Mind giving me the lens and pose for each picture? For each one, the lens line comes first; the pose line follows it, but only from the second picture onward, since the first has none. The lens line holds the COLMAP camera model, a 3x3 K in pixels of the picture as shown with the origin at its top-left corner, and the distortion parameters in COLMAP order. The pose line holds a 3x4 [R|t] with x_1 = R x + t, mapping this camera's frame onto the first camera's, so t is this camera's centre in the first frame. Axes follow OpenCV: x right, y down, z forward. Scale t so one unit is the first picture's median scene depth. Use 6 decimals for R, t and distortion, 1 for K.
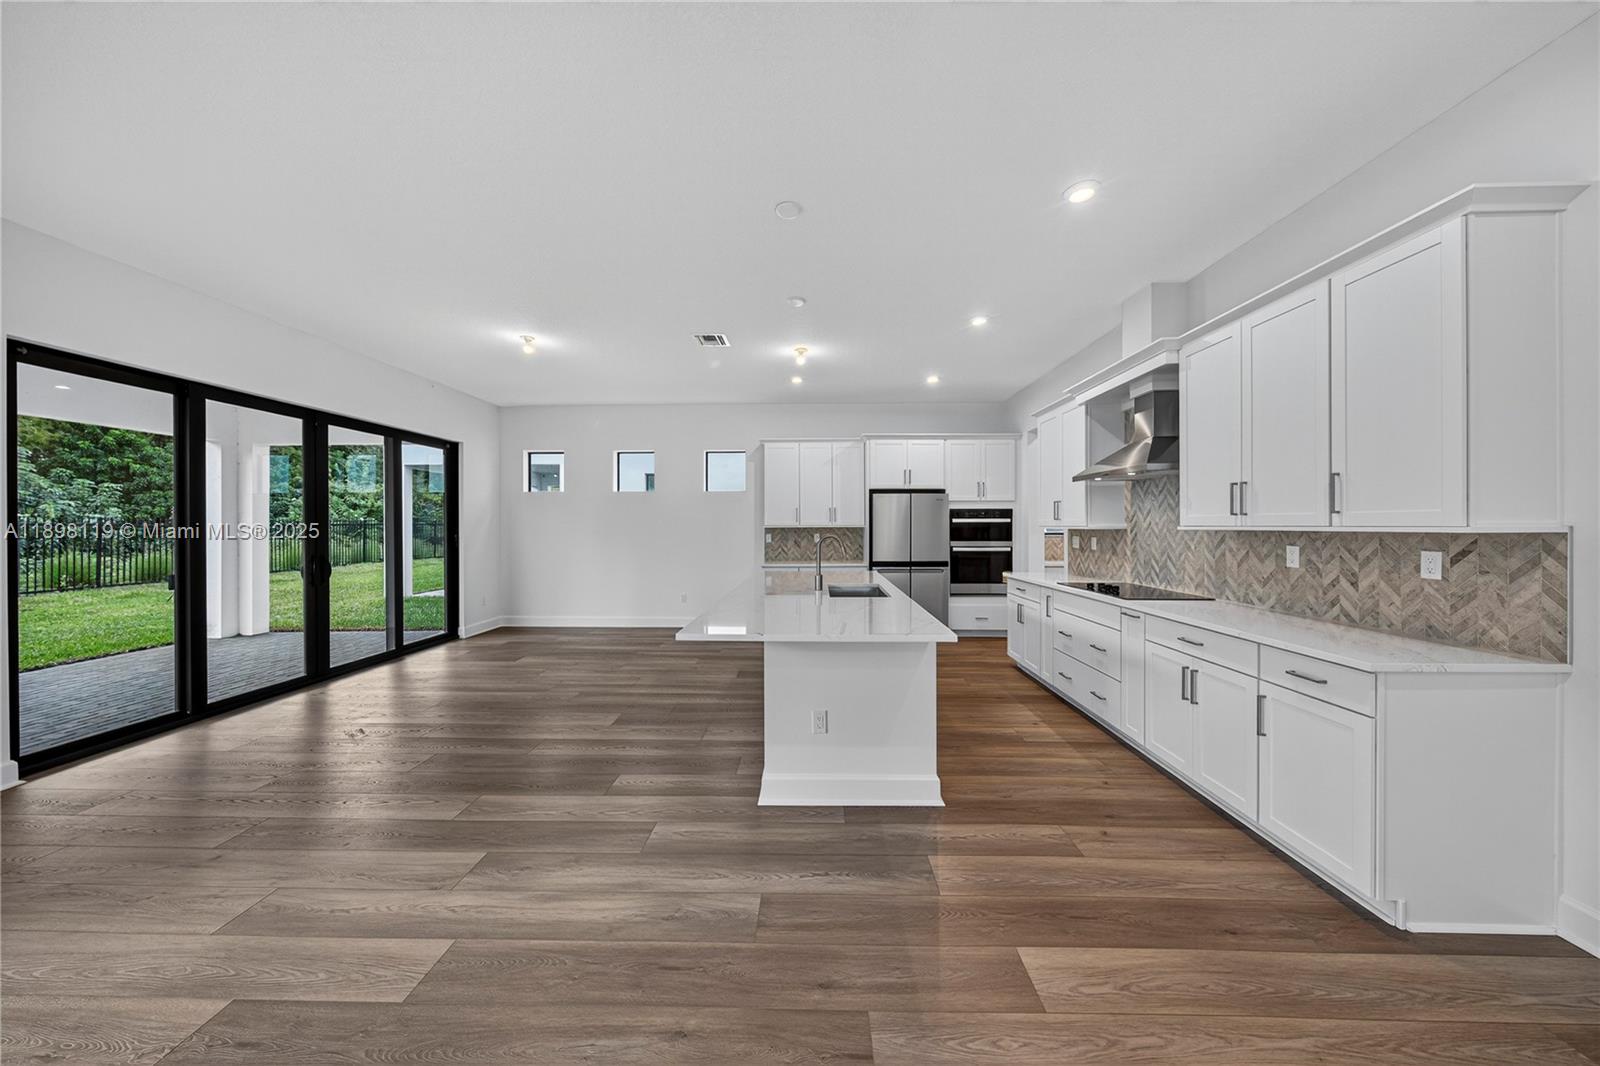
lens RADIAL K [[516.9, 0, 803.7], [0, 516.9, 524.7], [0, 0, 1]] dist [0.001450, -0.000327]
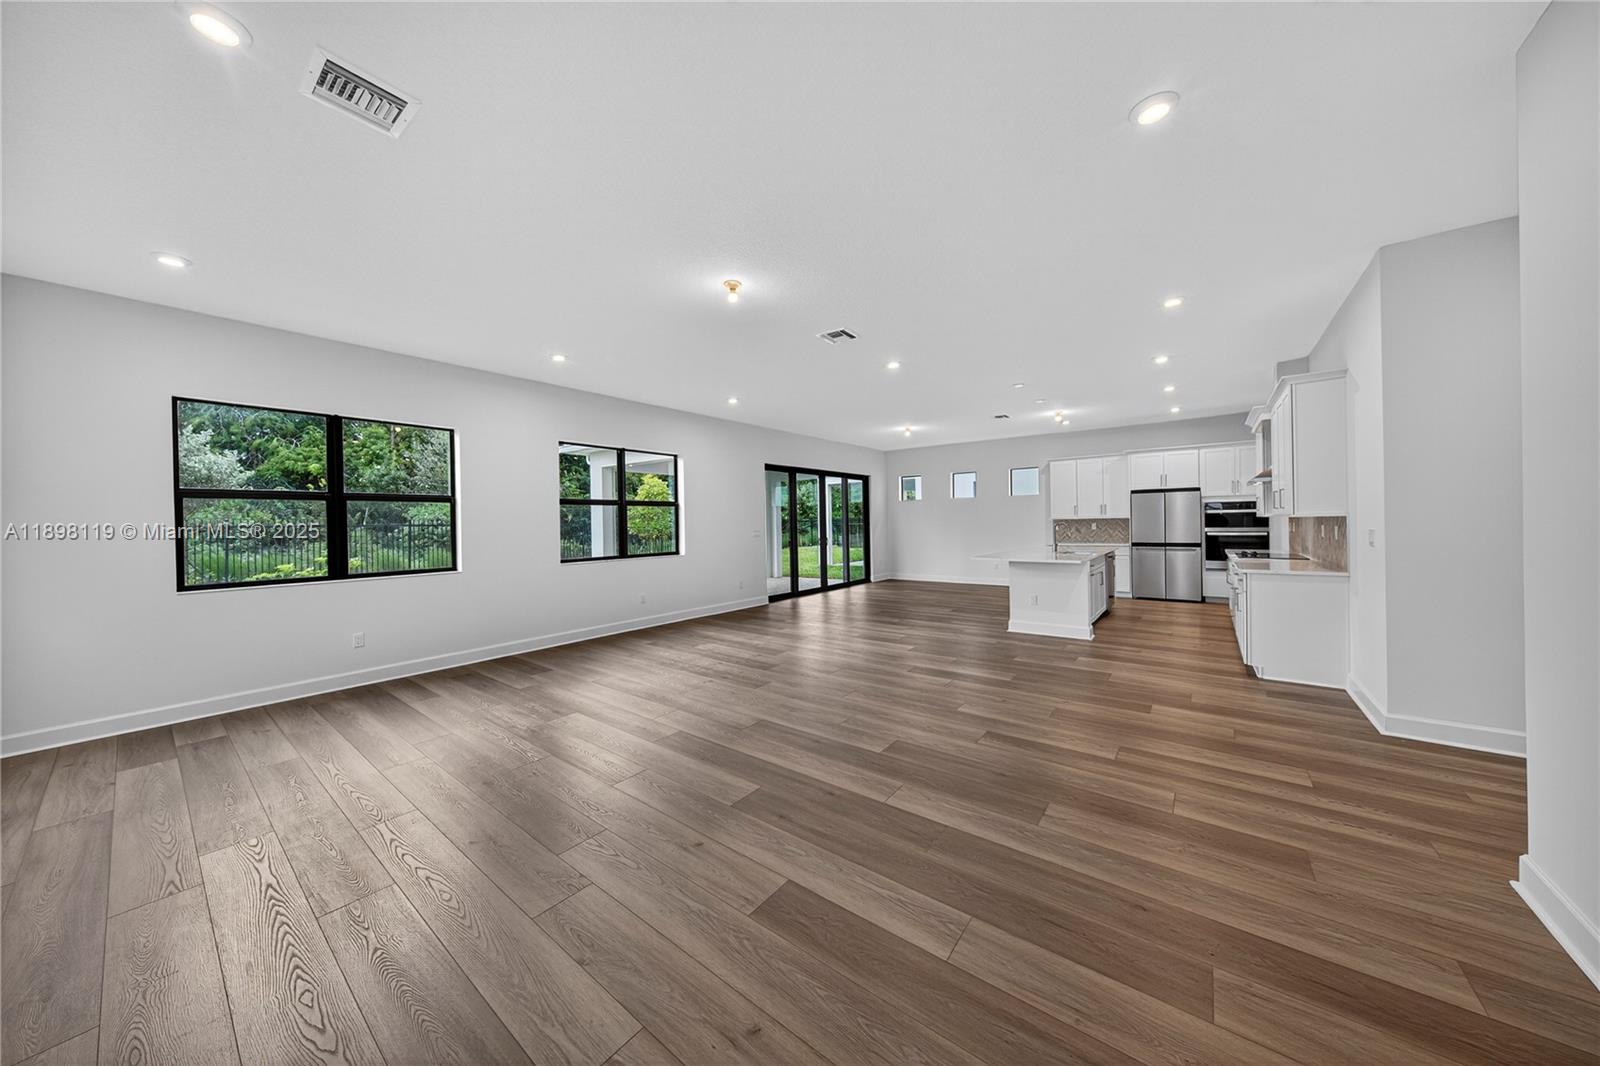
lens RADIAL K [[516.9, 0, 806.4], [0, 516.9, 525.8], [0, 0, 1]] dist [0.001450, -0.000327]
pose [[0.808767, -0.008472, -0.588068, 0.310849], [0.016628, 0.999826, 0.008464, -0.000594], [0.587894, -0.016623, 0.808767, -0.821128]]
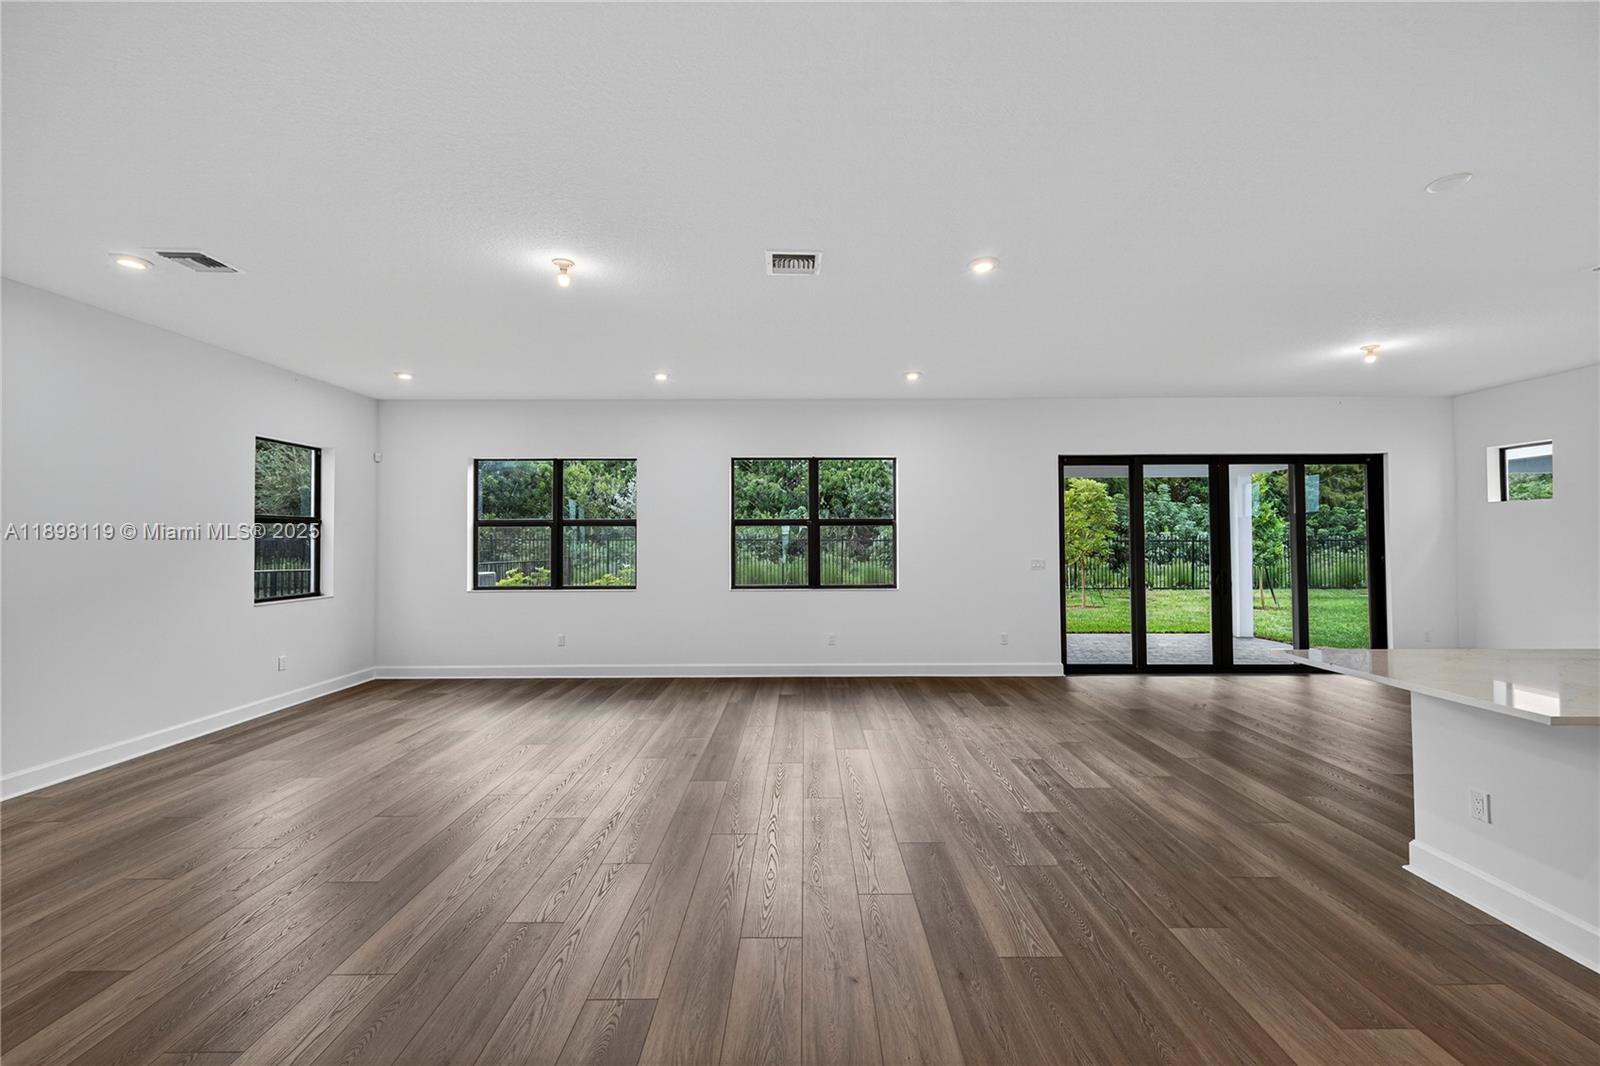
lens RADIAL K [[634.1, 0, 808.2], [0, 634.1, 529.0], [0, 0, 1]] dist [0.004171, -0.000302]
pose [[0.030032, -0.017222, -0.999401, 0.531466], [0.005404, 0.999840, -0.017067, -0.019136], [0.999534, -0.004888, 0.030120, -0.037735]]
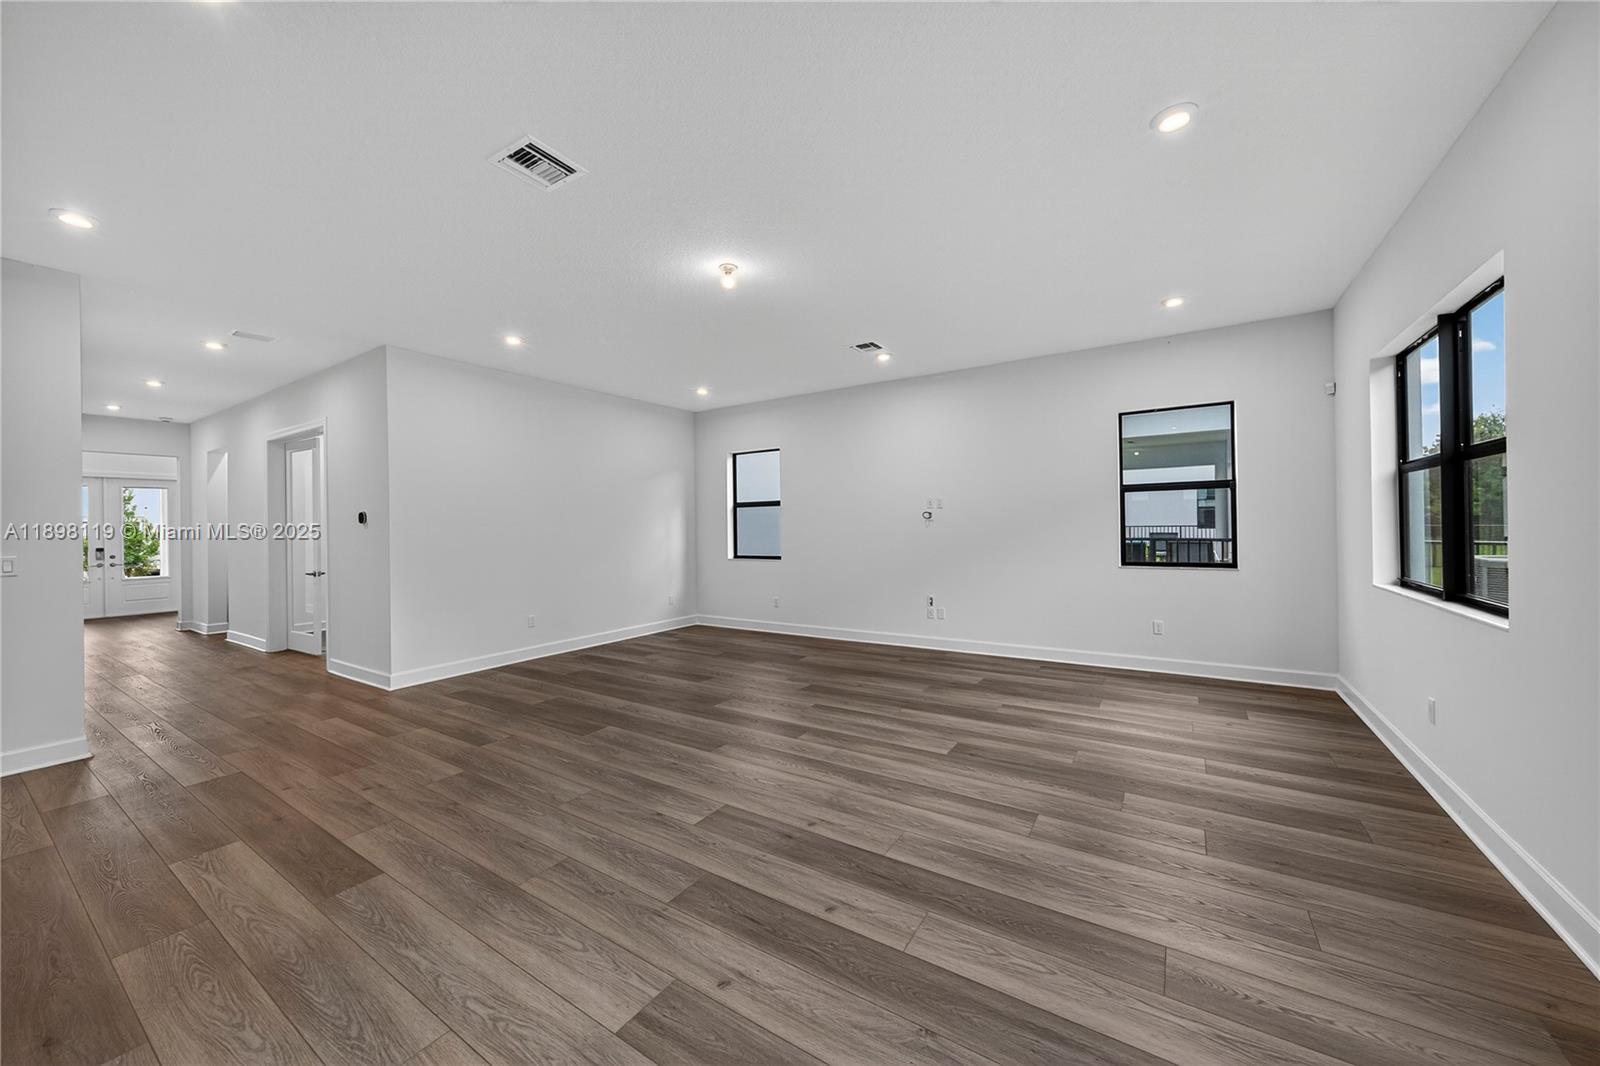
lens RADIAL K [[580.5, 0, 802.0], [0, 580.5, 527.2], [0, 0, 1]] dist [0.002426, 0.000102]
pose [[-0.853024, 0.013624, 0.521693, -0.661084], [0.016230, 0.999868, 0.000425, 0.002301], [-0.521619, 0.008830, -0.853133, 0.299807]]
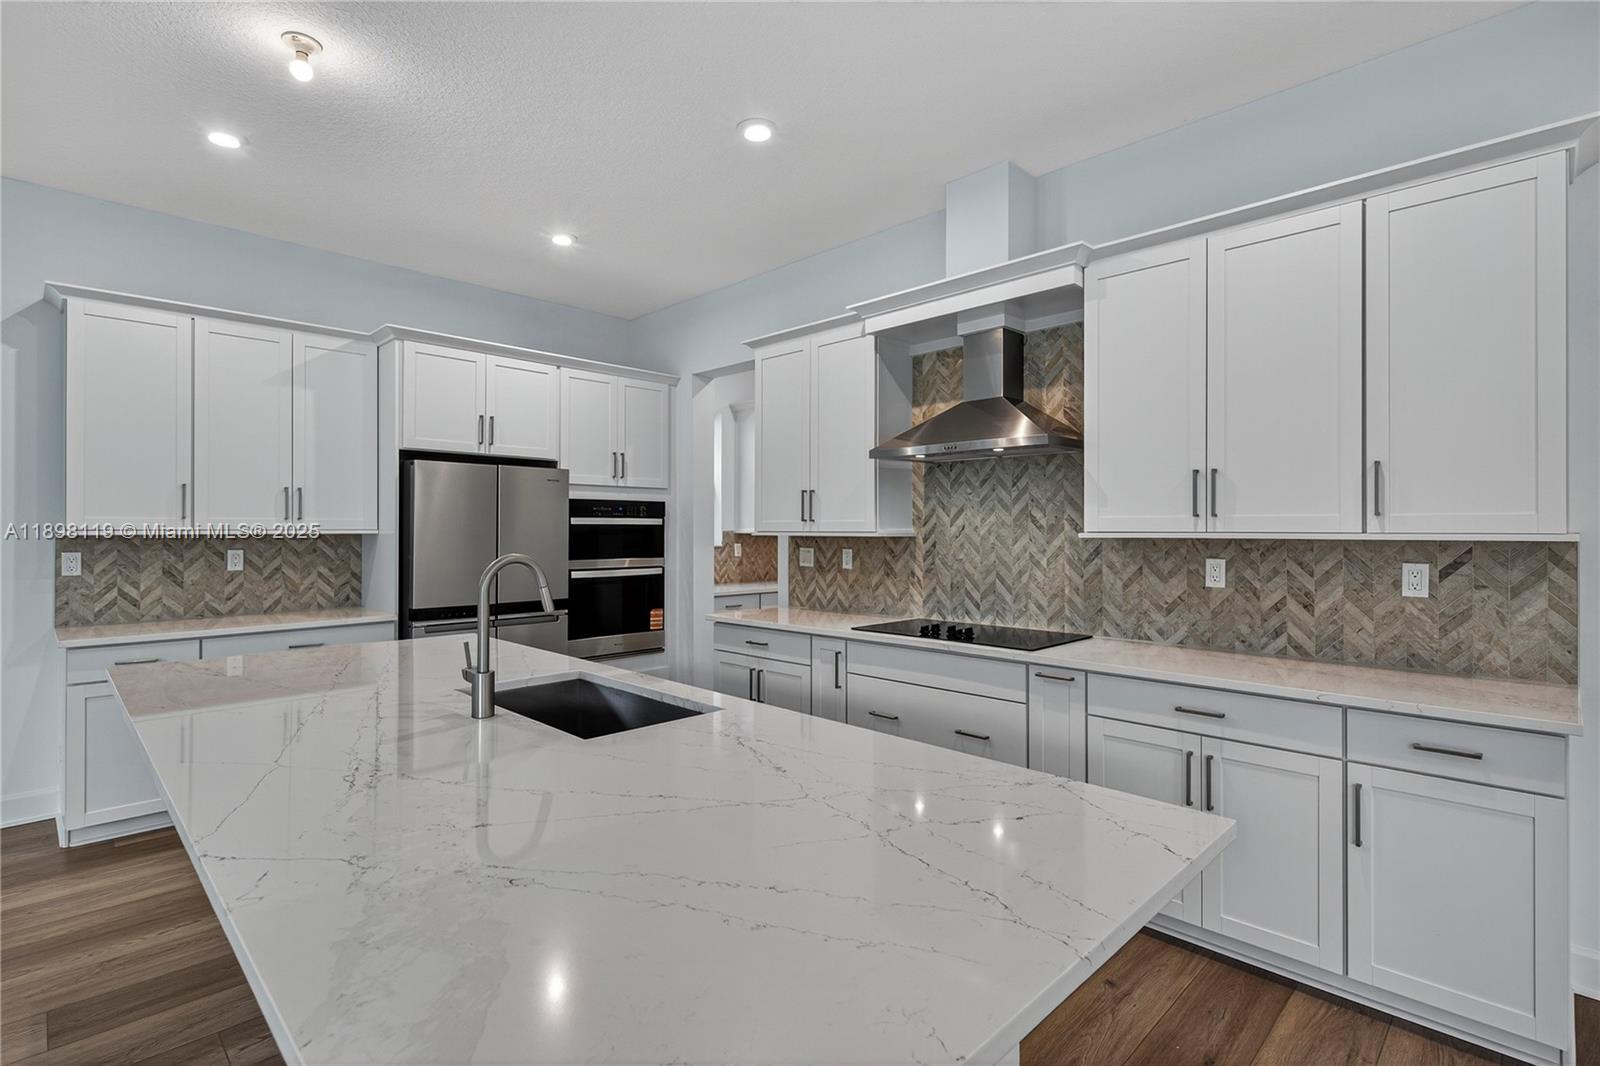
lens RADIAL K [[756.9, 0, 804.9], [0, 756.9, 524.6], [0, 0, 1]] dist [0.004655, -0.001754]
pose [[0.686499, 0.006942, 0.727097, -0.145588], [-0.003031, 0.999973, -0.006686, 0.000265], [-0.727124, 0.002386, 0.686502, 0.379525]]
